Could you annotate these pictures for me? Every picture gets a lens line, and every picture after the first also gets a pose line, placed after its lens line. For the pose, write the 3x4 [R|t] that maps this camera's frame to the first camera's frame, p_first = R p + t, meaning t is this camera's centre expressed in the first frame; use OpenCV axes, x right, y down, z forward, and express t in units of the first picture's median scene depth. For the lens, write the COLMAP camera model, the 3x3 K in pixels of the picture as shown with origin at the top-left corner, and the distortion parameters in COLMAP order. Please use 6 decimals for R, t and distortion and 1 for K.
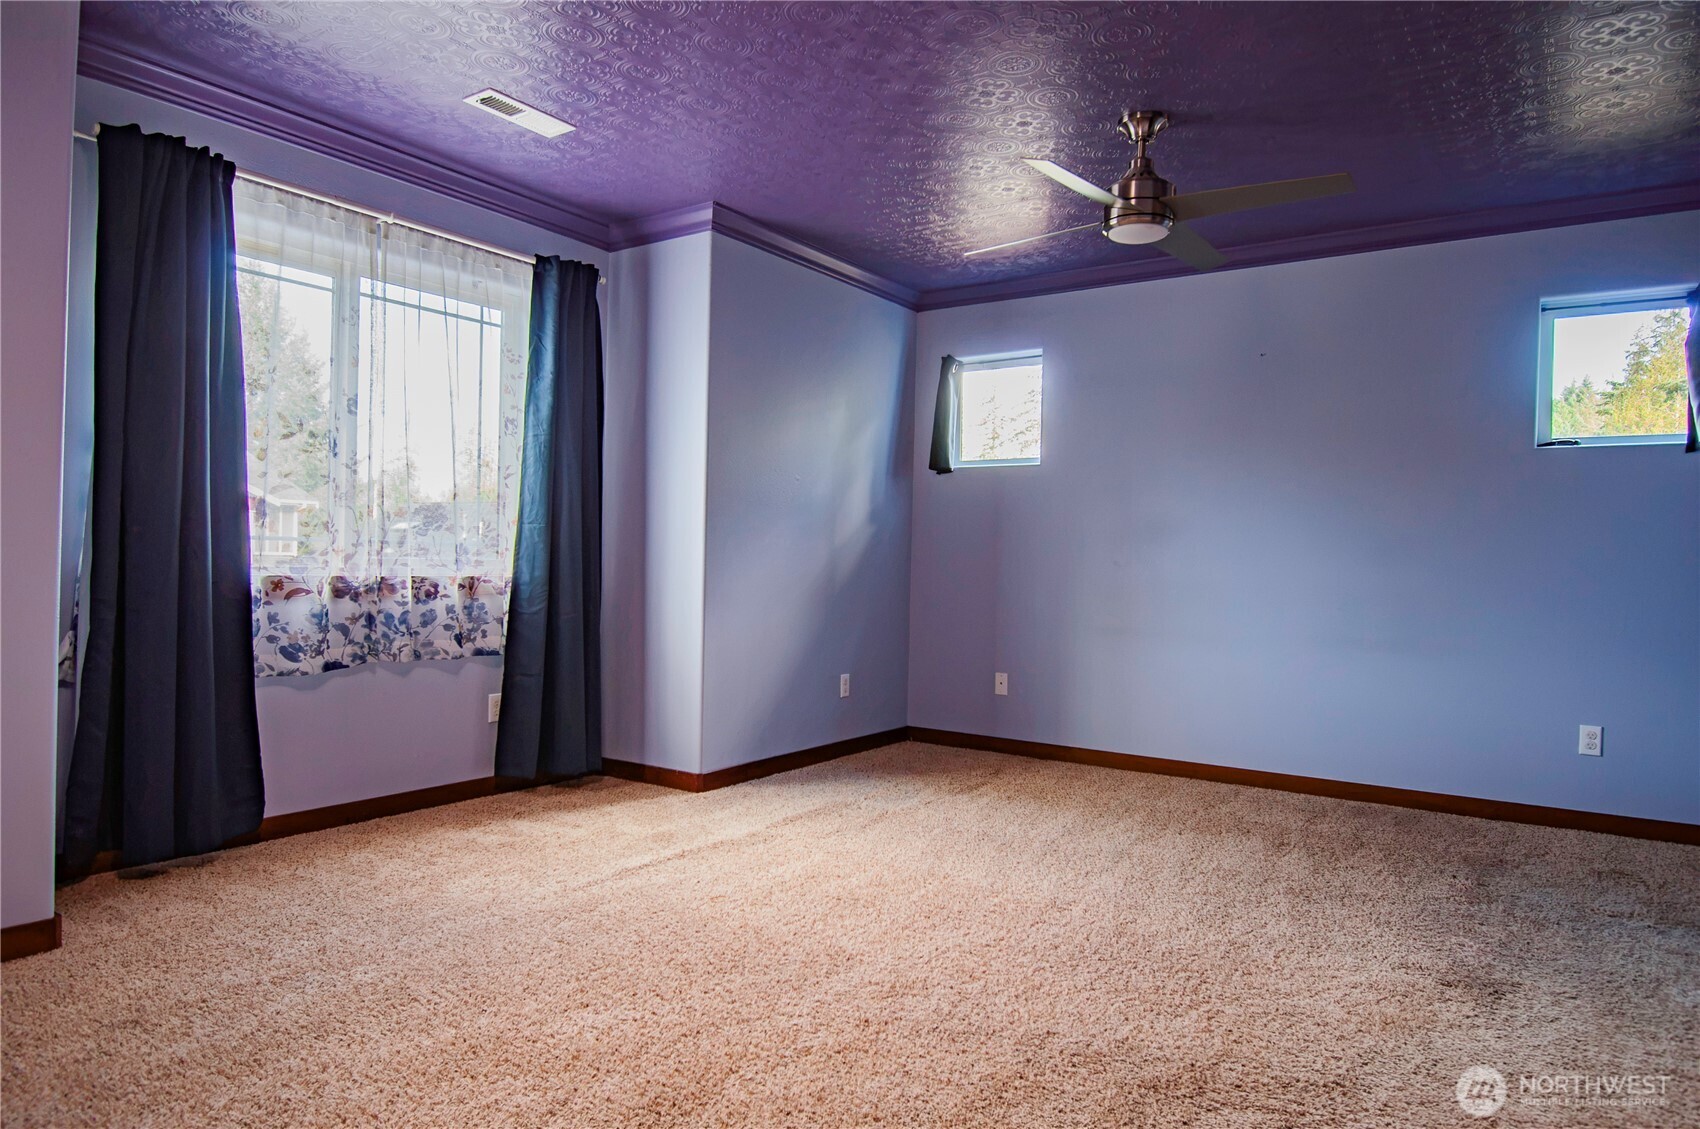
lens RADIAL K [[1050.6, 0, 850.0], [0, 1050.6, 564.5], [0, 0, 1]] dist [0.004111, 0.000288]
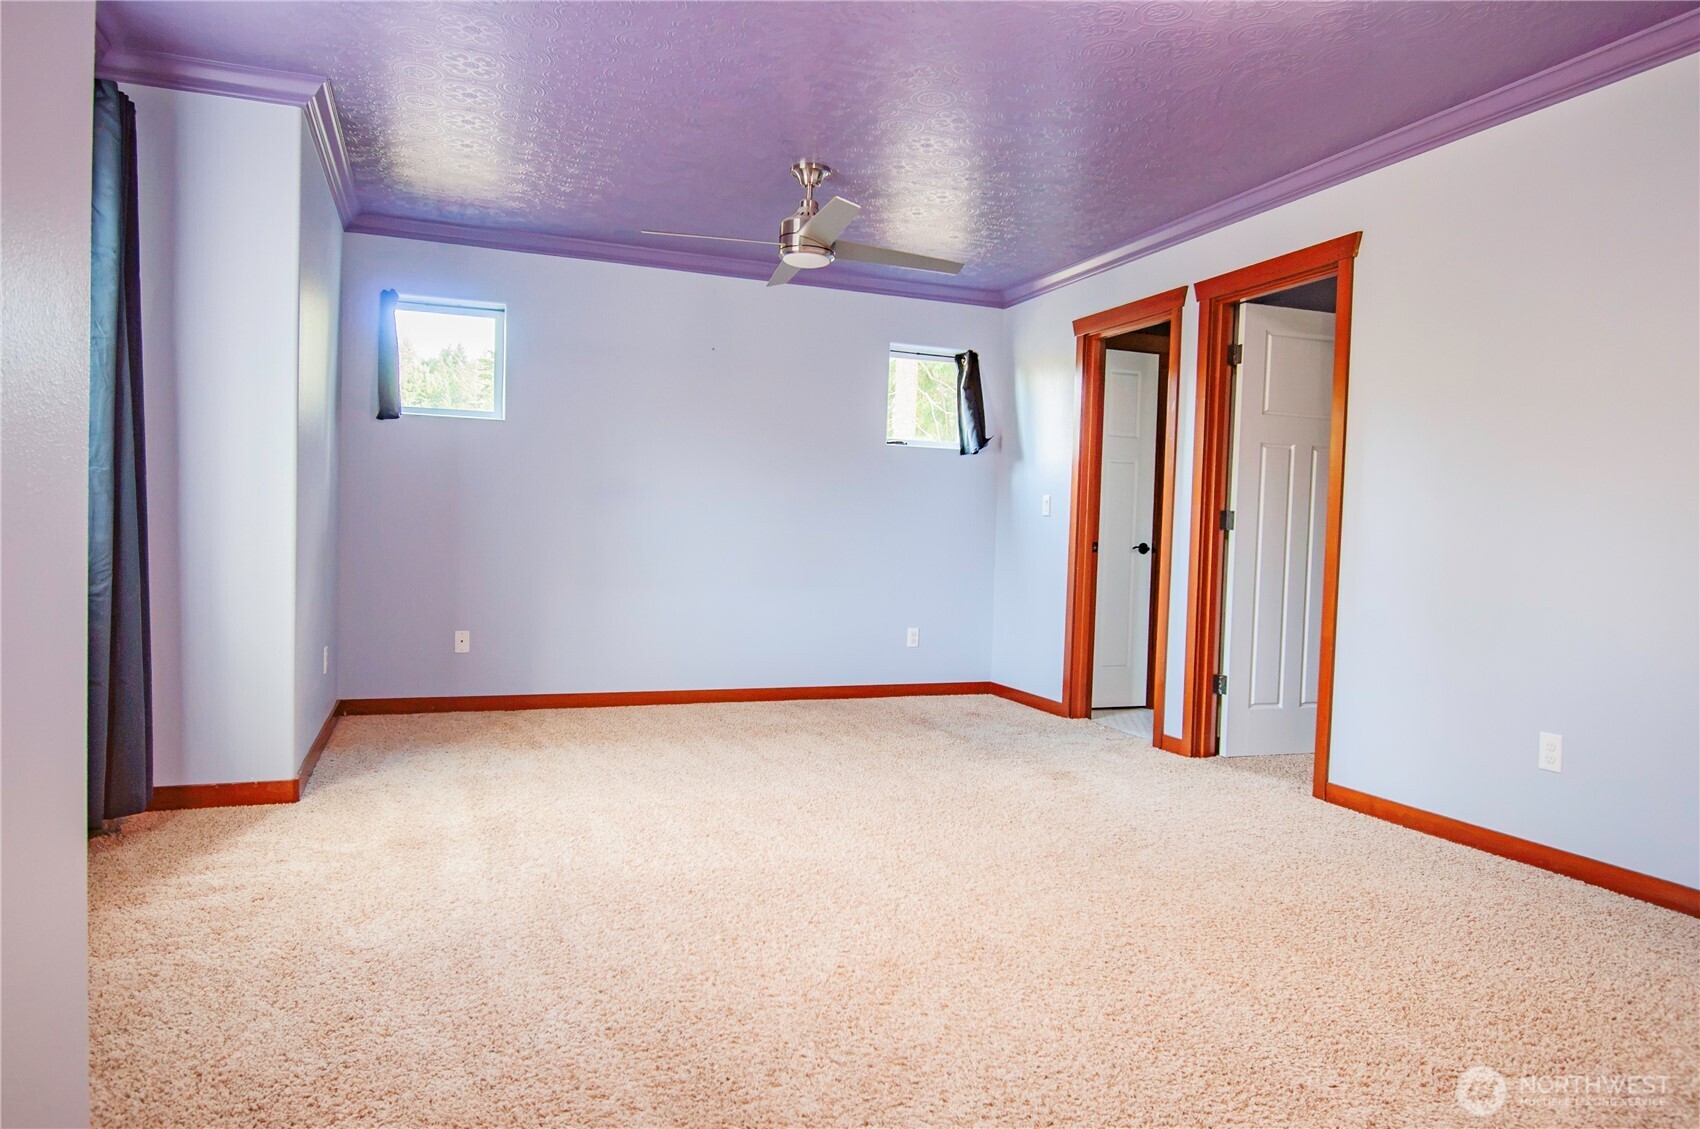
lens RADIAL K [[1068.3, 0, 850.0], [0, 1068.3, 564.5], [0, 0, 1]] dist [0.001142, -0.000446]
pose [[0.563133, -0.033656, 0.825681, -0.625175], [-0.013865, 0.998645, 0.050163, -0.017442], [-0.826250, -0.039696, 0.561903, 0.192874]]
